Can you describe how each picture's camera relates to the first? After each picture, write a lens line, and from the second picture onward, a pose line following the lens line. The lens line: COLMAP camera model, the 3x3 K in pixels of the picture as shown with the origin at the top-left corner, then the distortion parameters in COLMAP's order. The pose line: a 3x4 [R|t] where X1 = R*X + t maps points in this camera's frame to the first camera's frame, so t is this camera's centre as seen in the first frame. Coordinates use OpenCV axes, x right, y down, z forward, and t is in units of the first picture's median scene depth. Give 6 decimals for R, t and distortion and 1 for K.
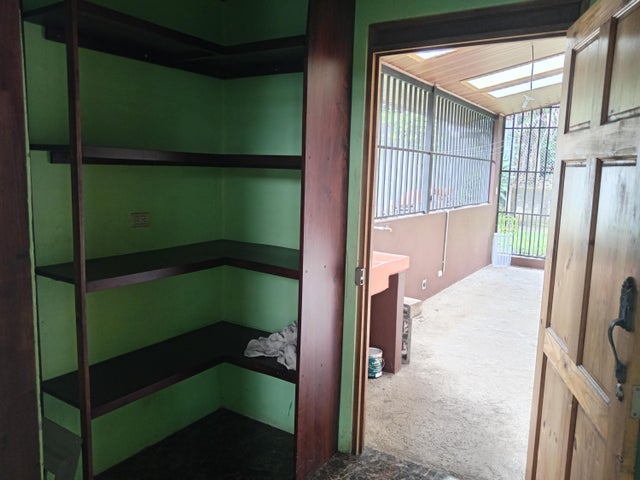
lens RADIAL K [[495.9, 0, 320.0], [0, 495.9, 240.0], [0, 0, 1]] dist [-0.003175, -0.003270]
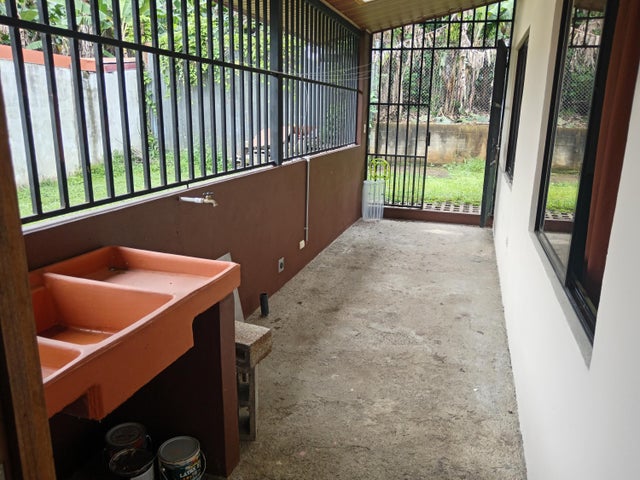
lens RADIAL K [[495.9, 0, 320.0], [0, 495.9, 240.0], [0, 0, 1]] dist [-0.003175, -0.003270]
pose [[0.962292, -0.078787, 0.260360, 0.061037], [0.046393, 0.990648, 0.128310, -0.026761], [-0.268035, -0.111393, 0.956948, 0.228758]]
